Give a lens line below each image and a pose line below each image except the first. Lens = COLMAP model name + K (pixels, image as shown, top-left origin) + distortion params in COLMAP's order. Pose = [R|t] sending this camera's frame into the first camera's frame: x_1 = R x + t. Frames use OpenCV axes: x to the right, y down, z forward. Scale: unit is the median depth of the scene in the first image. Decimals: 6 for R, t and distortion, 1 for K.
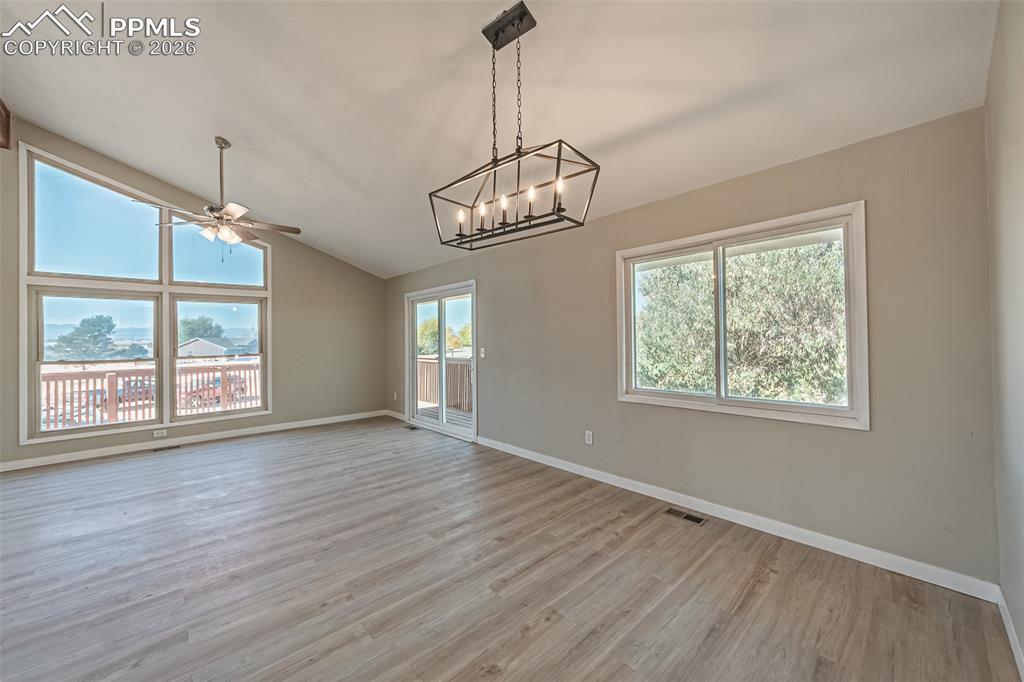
lens RADIAL K [[376.8, 0, 515.7], [0, 376.8, 339.3], [0, 0, 1]] dist [-0.002314, -0.000278]
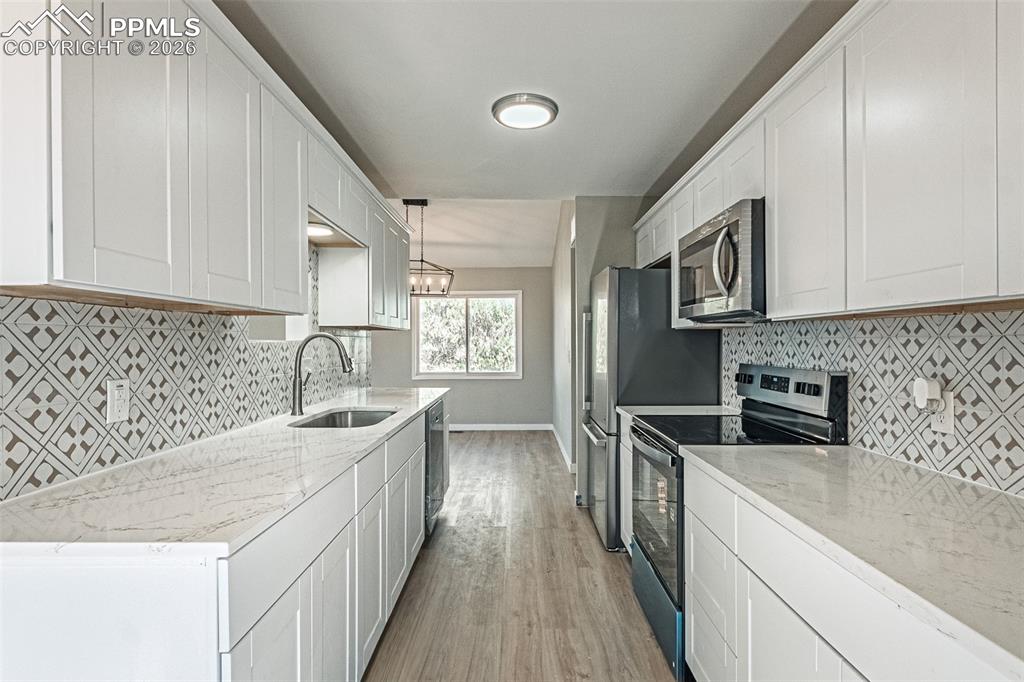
lens RADIAL K [[504.5, 0, 511.1], [0, 504.5, 341.7], [0, 0, 1]] dist [0.002216, 0.000207]
pose [[0.705430, 0.014913, 0.708623, -0.877451], [-0.015057, 0.999868, -0.006054, 0.000203], [-0.708620, -0.006399, 0.705561, -0.775338]]
